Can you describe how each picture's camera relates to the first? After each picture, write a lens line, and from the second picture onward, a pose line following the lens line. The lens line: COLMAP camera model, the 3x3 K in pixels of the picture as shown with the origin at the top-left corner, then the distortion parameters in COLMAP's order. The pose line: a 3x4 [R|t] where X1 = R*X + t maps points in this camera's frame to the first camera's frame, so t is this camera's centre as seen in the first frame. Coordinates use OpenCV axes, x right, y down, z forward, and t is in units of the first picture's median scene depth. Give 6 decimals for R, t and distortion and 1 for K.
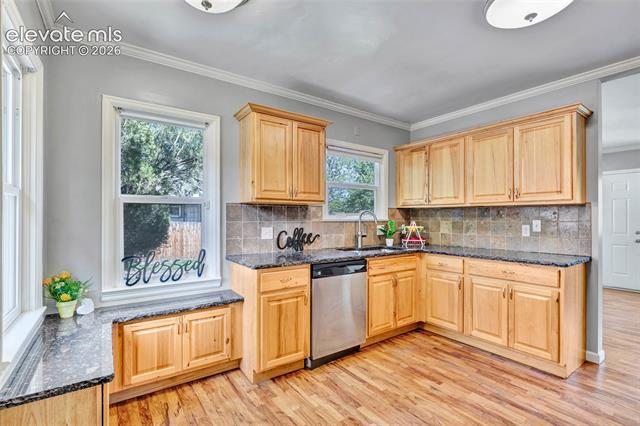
lens RADIAL K [[302.3, 0, 321.0], [0, 302.3, 217.7], [0, 0, 1]] dist [-0.001313, 0.000137]
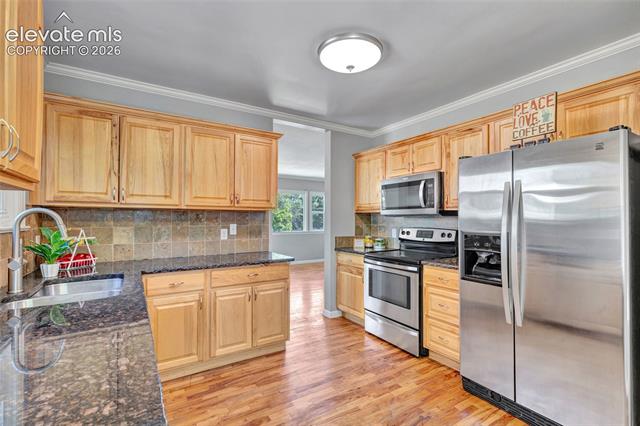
lens RADIAL K [[294.8, 0, 316.4], [0, 294.8, 217.6], [0, 0, 1]] dist [0.002617, -0.000016]
pose [[0.054069, 0.005187, 0.998524, -0.309491], [0.000515, 0.999986, -0.005223, -0.008807], [-0.998537, 0.000797, 0.054065, 0.594780]]
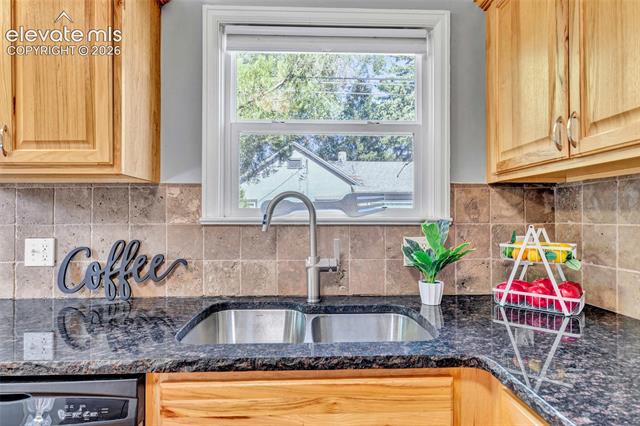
lens RADIAL K [[358.2, 0, 320.0], [0, 358.2, 213.0], [0, 0, 1]] dist [0.002951, 0.000037]
pose [[0.832695, -0.012022, -0.553602, 0.394601], [0.004140, 0.999872, -0.015486, 0.005787], [0.553717, 0.010603, 0.832637, 0.735096]]
